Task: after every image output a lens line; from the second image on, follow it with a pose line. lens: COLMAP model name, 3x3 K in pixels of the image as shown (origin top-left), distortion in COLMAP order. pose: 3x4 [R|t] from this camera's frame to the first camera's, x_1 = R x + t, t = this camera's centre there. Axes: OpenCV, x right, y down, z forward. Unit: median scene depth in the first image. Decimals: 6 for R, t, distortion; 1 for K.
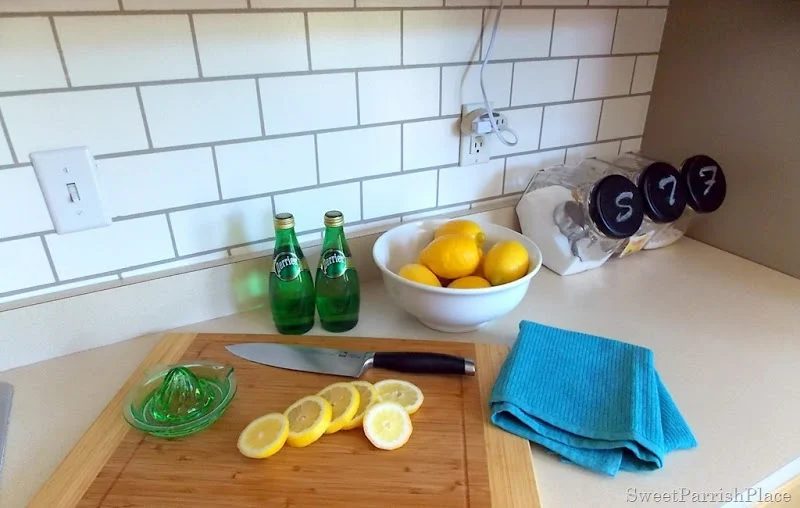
lens RADIAL K [[532.5, 0, 397.4], [0, 532.5, 272.7], [0, 0, 1]] dist [0.001972, 0.000332]
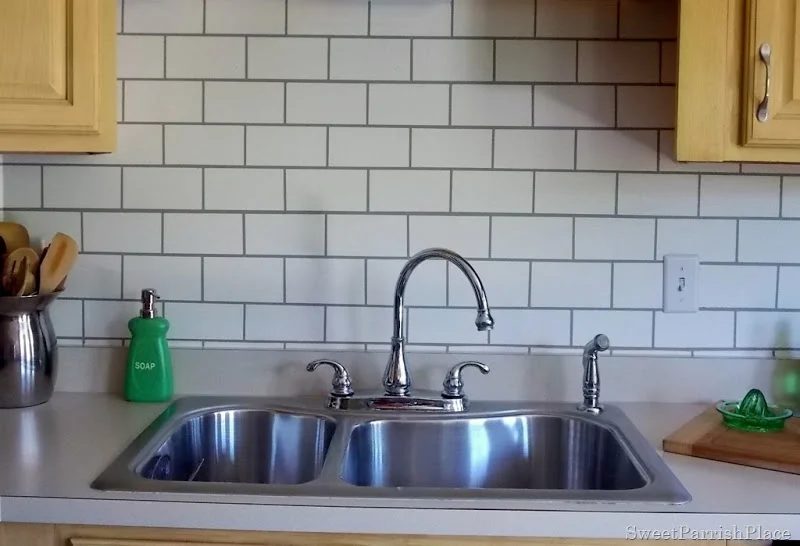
lens RADIAL K [[1014.7, 0, 399.1], [0, 1014.7, 234.0], [0, 0, 1]] dist [-0.059472, -0.017405]
pose [[0.872898, 0.053980, -0.484907, 0.036109], [-0.241832, 0.911055, -0.333912, 0.704578], [0.423752, 0.408737, 0.808312, -1.361361]]
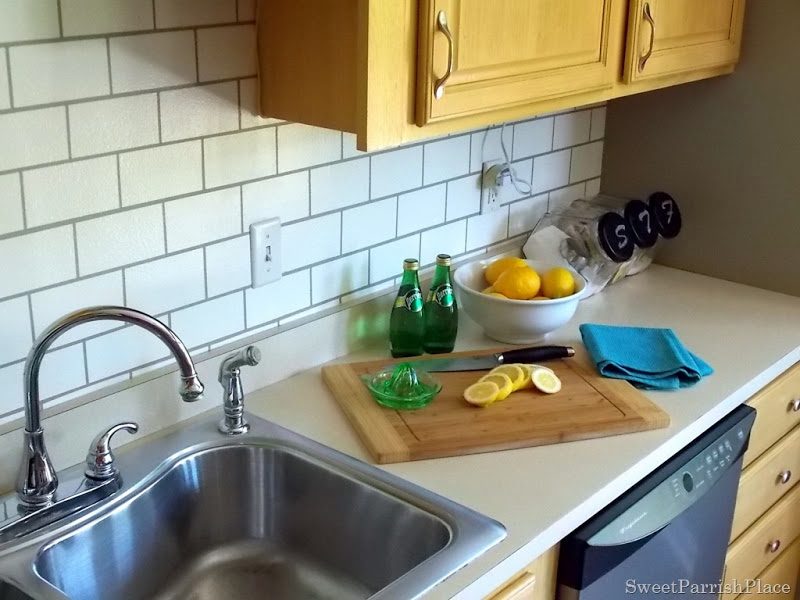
lens RADIAL K [[1133.2, 0, 408.4], [0, 1133.2, 289.2], [0, 0, 1]] dist [-0.007390, -0.018472]
pose [[0.922460, -0.092908, 0.374749, -1.125872], [0.143704, 0.983499, -0.109903, 0.235253], [-0.358354, 0.155234, 0.920589, -1.348924]]
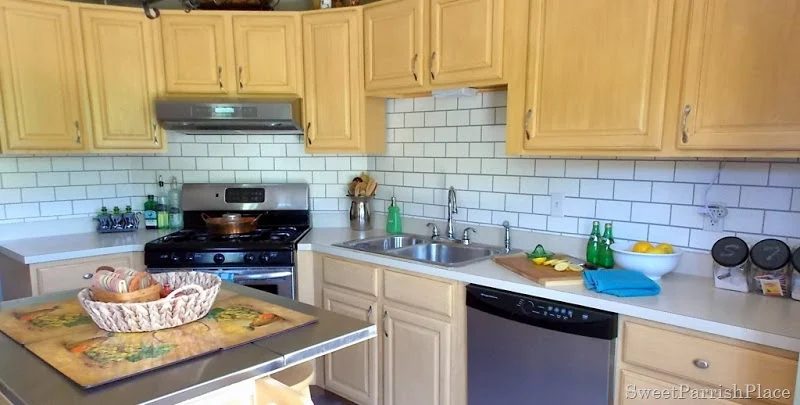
lens RADIAL K [[587.7, 0, 402.1], [0, 587.7, 238.4], [0, 0, 1]] dist [0.087720, -0.003818]
pose [[0.304420, 0.156985, -0.939513, 2.380431], [-0.438188, 0.898846, 0.008209, 0.394070], [0.845766, 0.409185, 0.342415, -0.950033]]
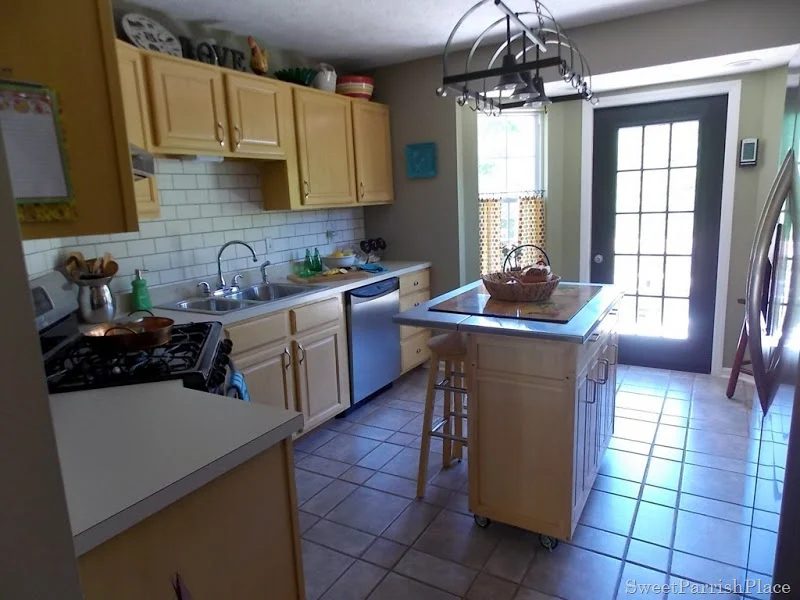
lens RADIAL K [[529.6, 0, 402.1], [0, 529.6, 295.2], [0, 0, 1]] dist [0.005921, -0.001989]
pose [[0.854170, -0.124914, 0.504768, -1.823349], [0.272057, 0.934614, -0.229089, 1.518213], [-0.443146, 0.333006, 0.832303, -3.054527]]
